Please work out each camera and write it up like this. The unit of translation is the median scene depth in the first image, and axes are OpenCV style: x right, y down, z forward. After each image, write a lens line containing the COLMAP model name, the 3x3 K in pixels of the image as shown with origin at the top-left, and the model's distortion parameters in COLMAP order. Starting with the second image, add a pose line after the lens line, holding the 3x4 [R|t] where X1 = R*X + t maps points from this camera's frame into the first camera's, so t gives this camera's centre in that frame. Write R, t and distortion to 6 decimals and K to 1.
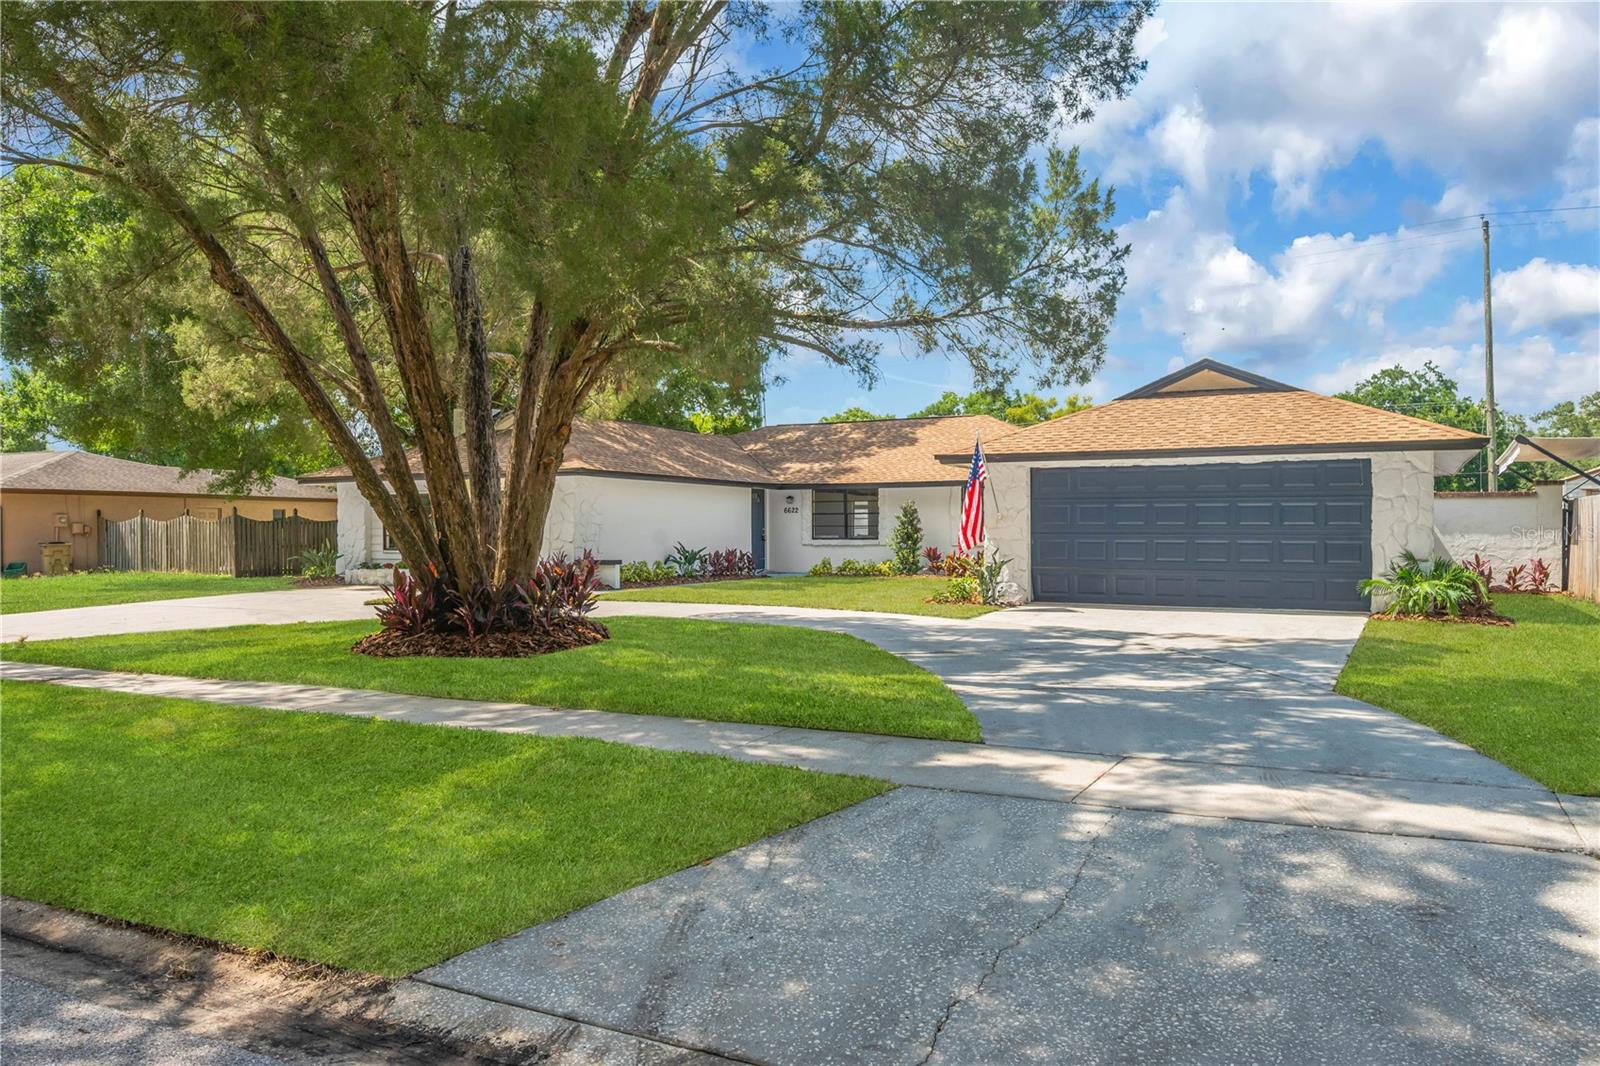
lens RADIAL K [[1136.2, 0, 786.1], [0, 1136.2, 526.0], [0, 0, 1]] dist [0.000291, -0.000542]
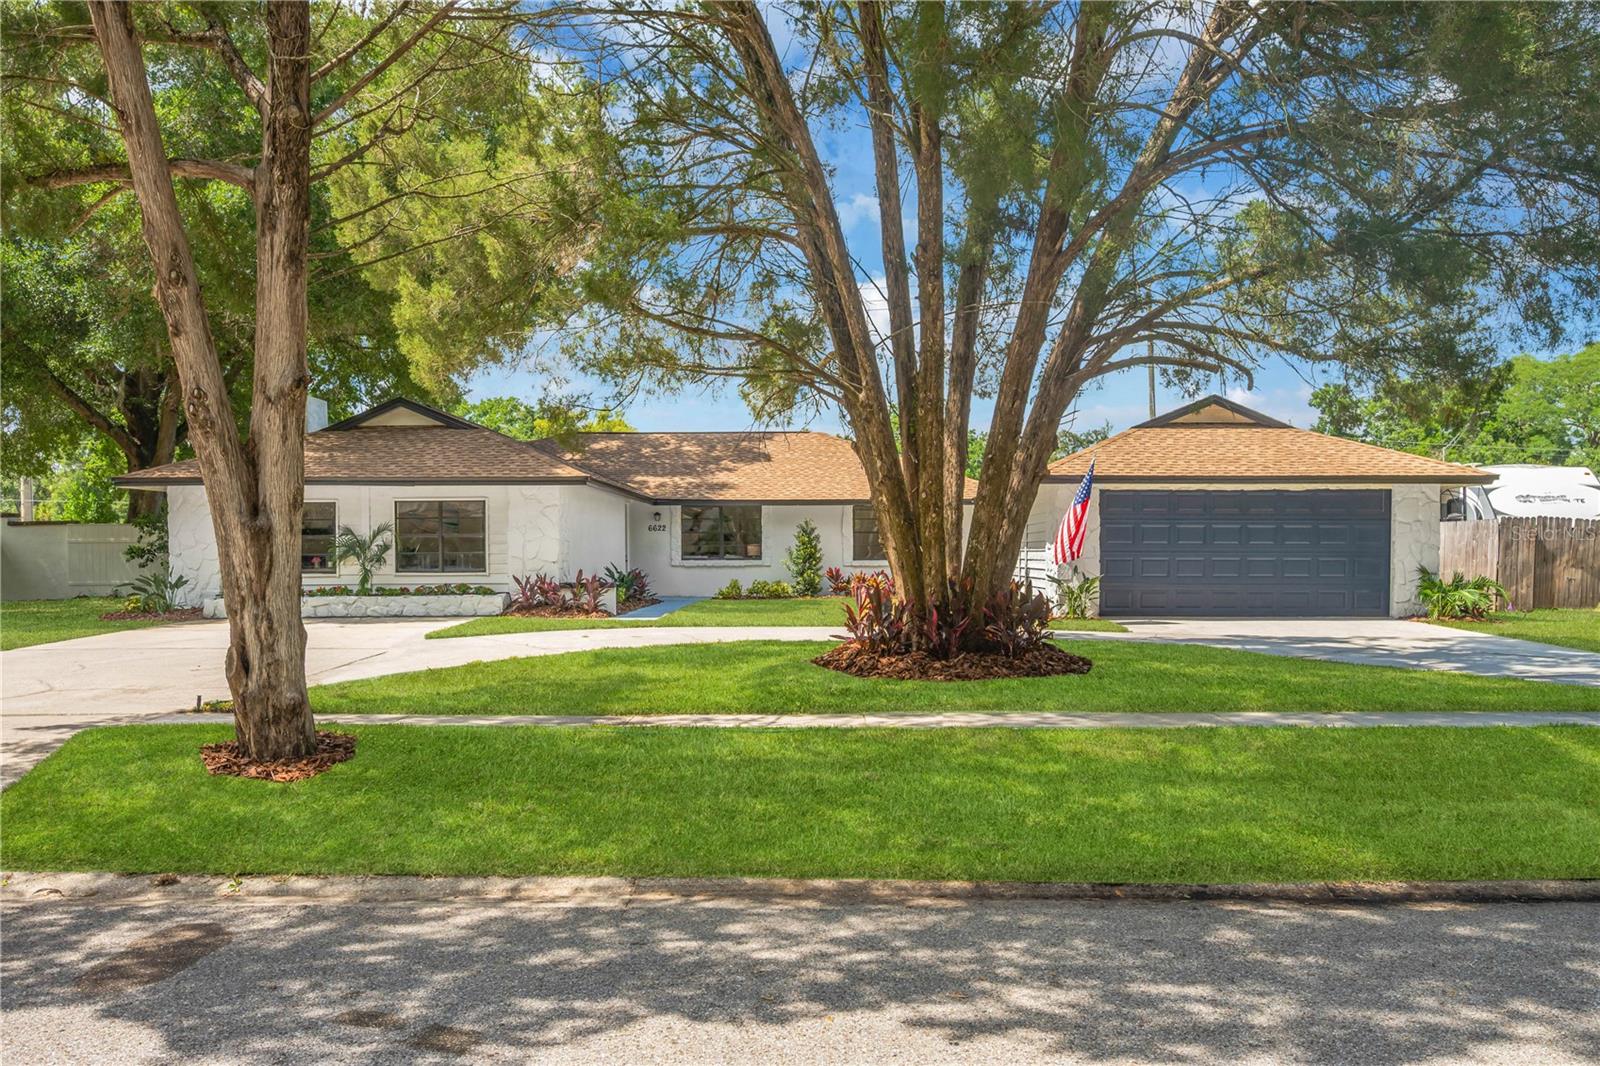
lens RADIAL K [[1243.8, 0, 795.4], [0, 1243.8, 605.5], [0, 0, 1]] dist [-0.004475, 0.002044]
pose [[0.896235, -0.017428, 0.443237, -0.394558], [-0.002467, 0.999017, 0.044269, 0.004215], [-0.443573, -0.040768, 0.895311, 0.065747]]
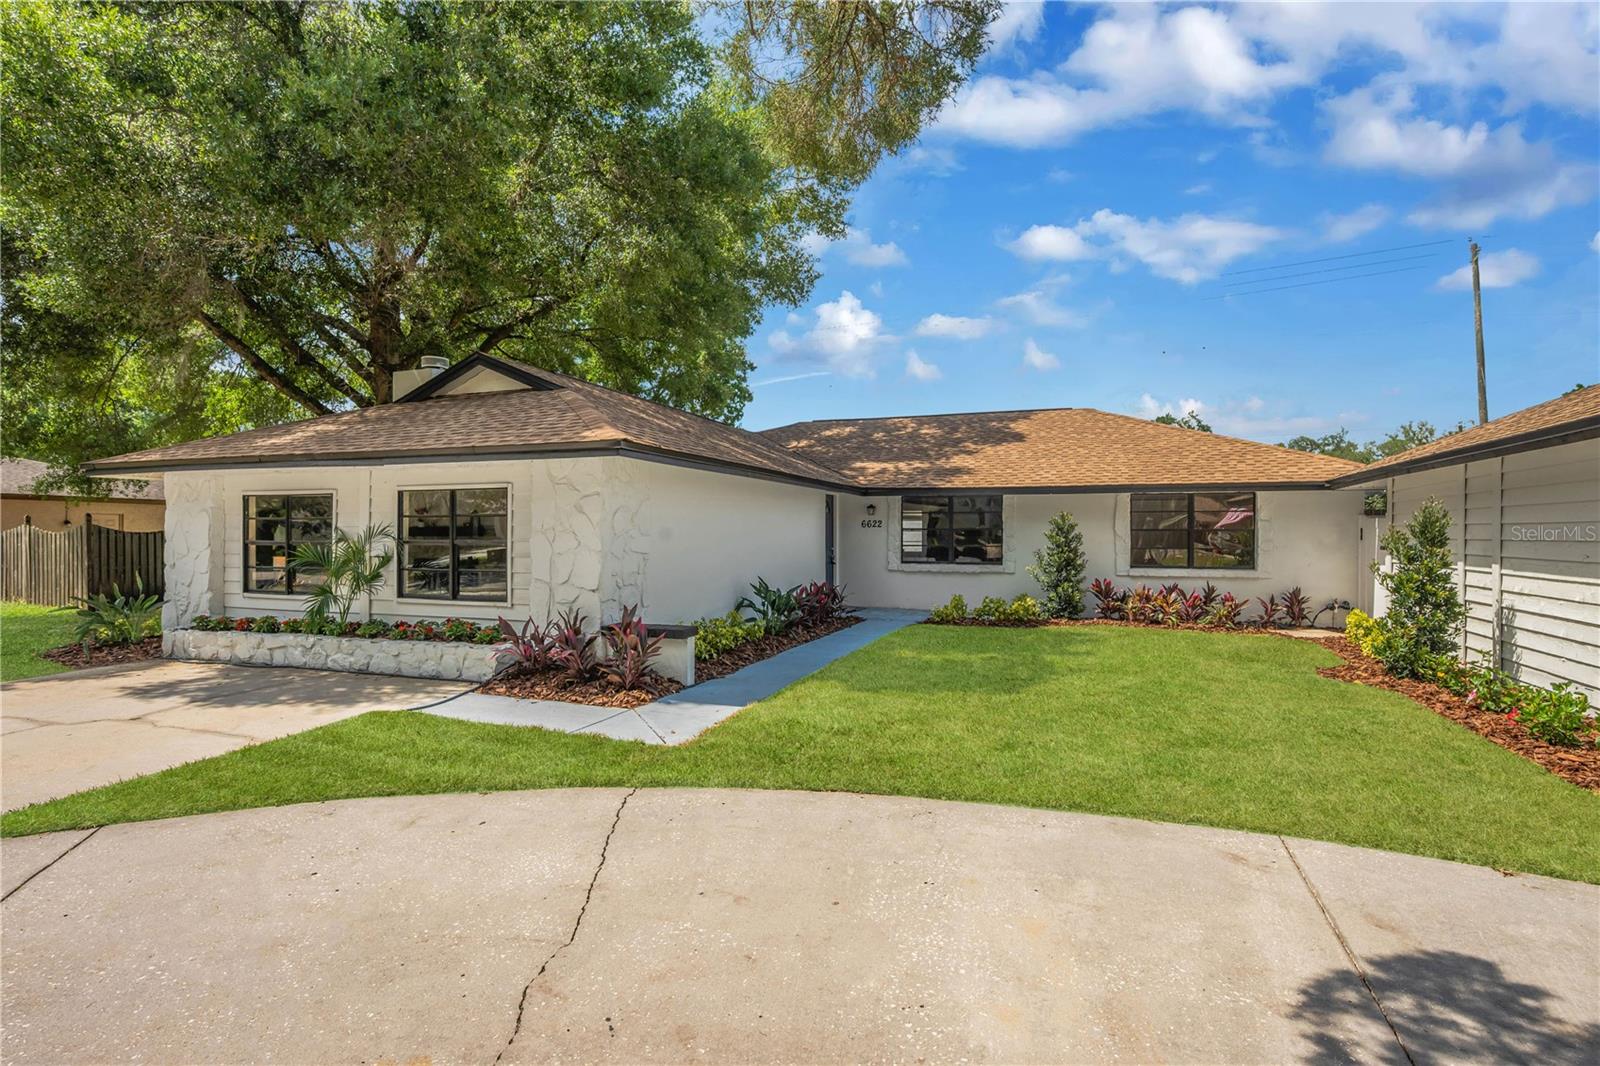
lens RADIAL K [[799.6, 0, 800.0], [0, 799.6, 533.0], [0, 0, 1]] dist [0.002858, 0.000578]
pose [[0.992284, 0.004337, 0.123908, -0.125965], [-0.005173, 0.999966, 0.006429, -0.012844], [-0.123876, -0.007021, 0.992273, 0.563419]]
